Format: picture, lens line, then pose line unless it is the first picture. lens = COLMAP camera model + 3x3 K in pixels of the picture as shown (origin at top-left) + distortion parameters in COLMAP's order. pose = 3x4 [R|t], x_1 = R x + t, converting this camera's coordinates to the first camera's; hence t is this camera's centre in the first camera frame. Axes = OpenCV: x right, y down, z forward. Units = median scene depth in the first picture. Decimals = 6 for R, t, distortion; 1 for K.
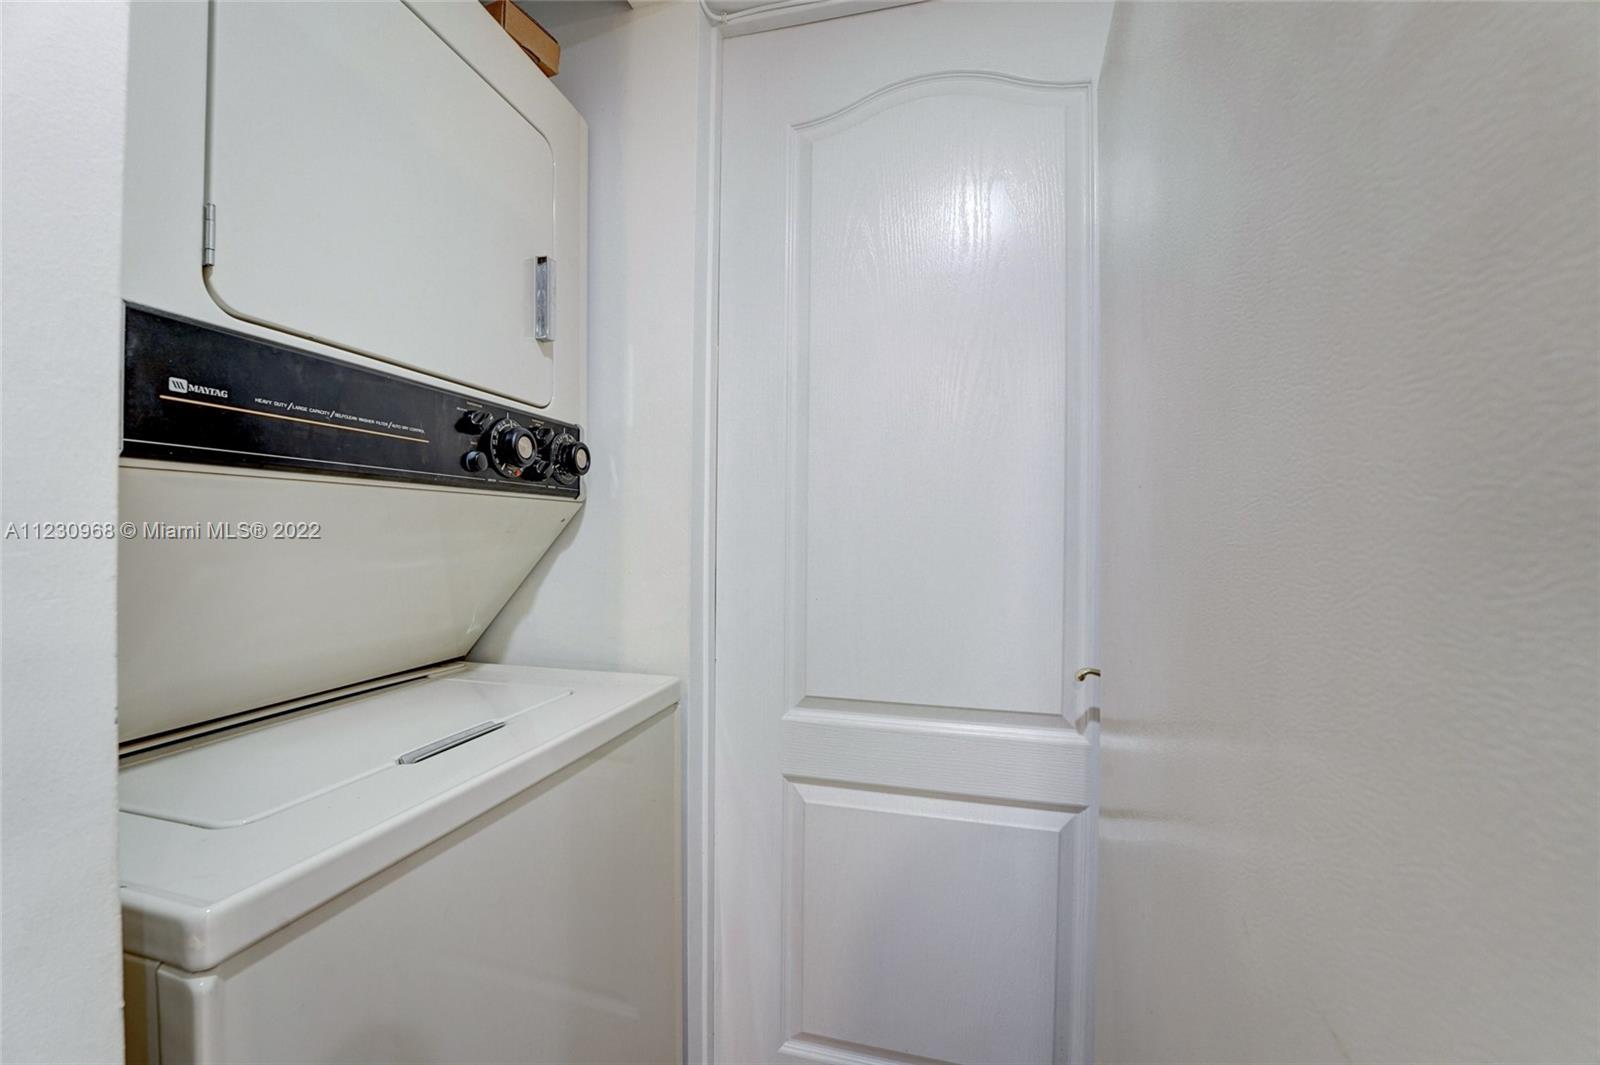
lens RADIAL K [[643.5, 0, 803.6], [0, 643.5, 531.6], [0, 0, 1]] dist [-0.032735, -0.000384]
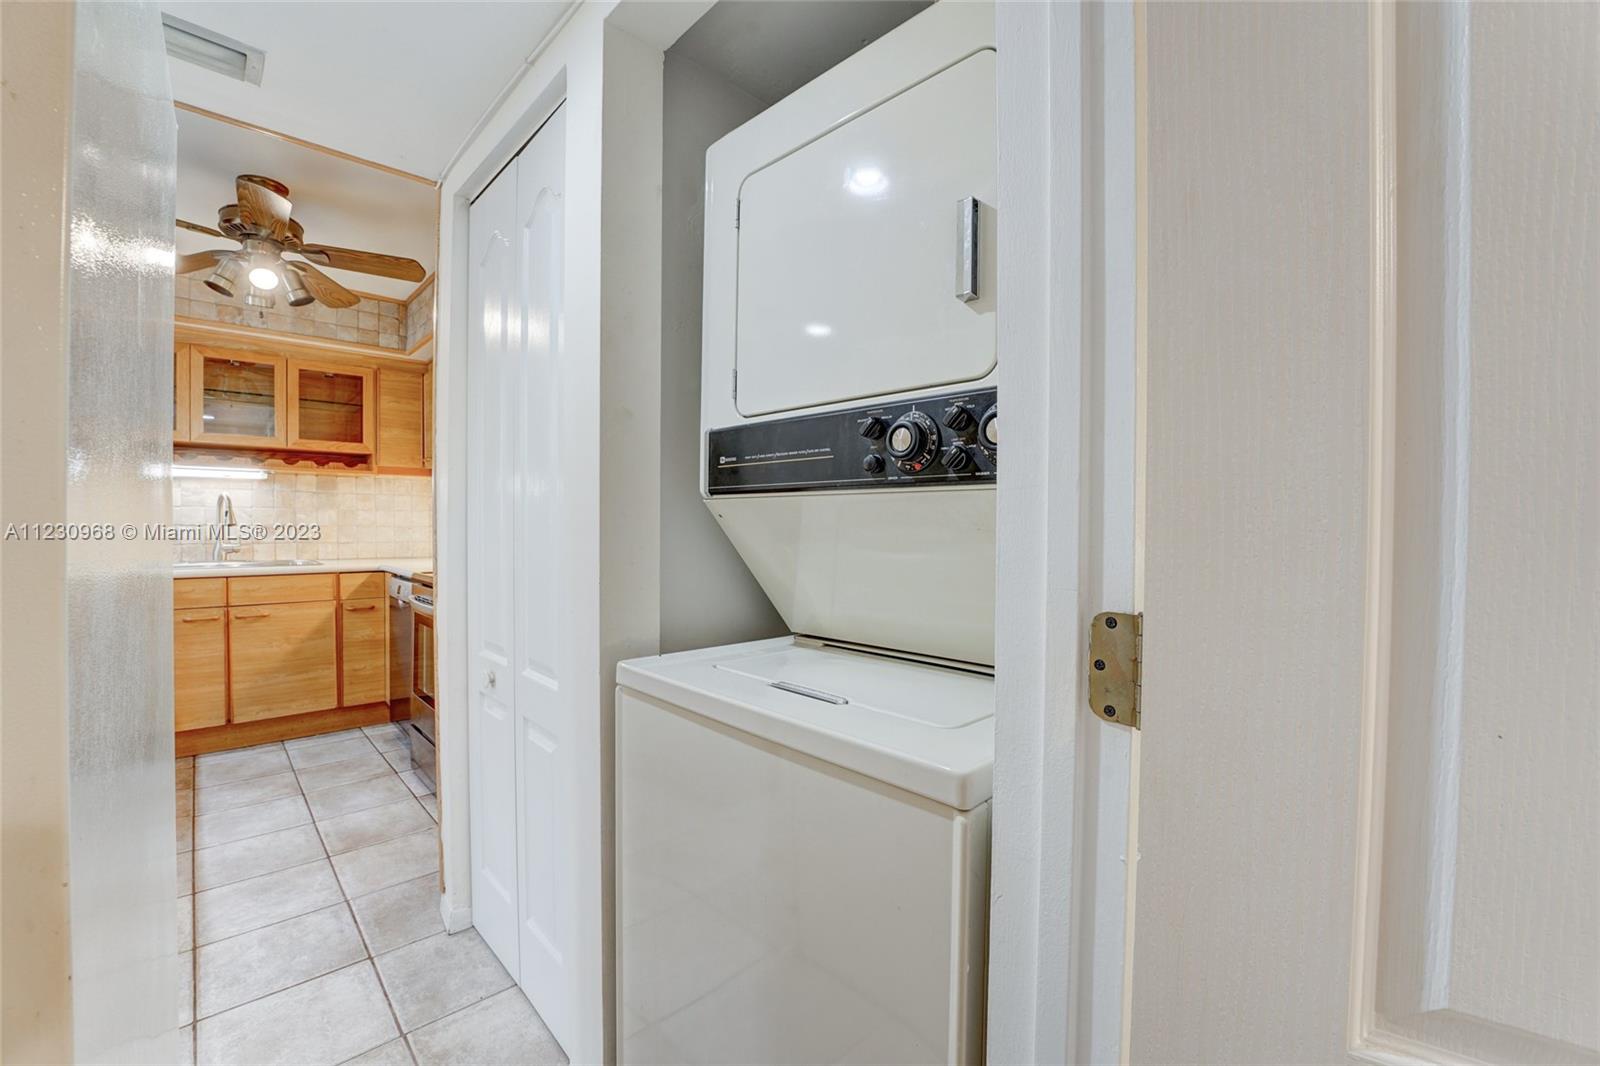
lens RADIAL K [[651.8, 0, 809.0], [0, 651.8, 524.6], [0, 0, 1]] dist [-0.028299, 0.001590]
pose [[-0.517383, 0.002871, -0.855749, 0.618511], [-0.004237, 0.999974, 0.005916, -0.014844], [0.855744, 0.006687, -0.517357, 1.843950]]
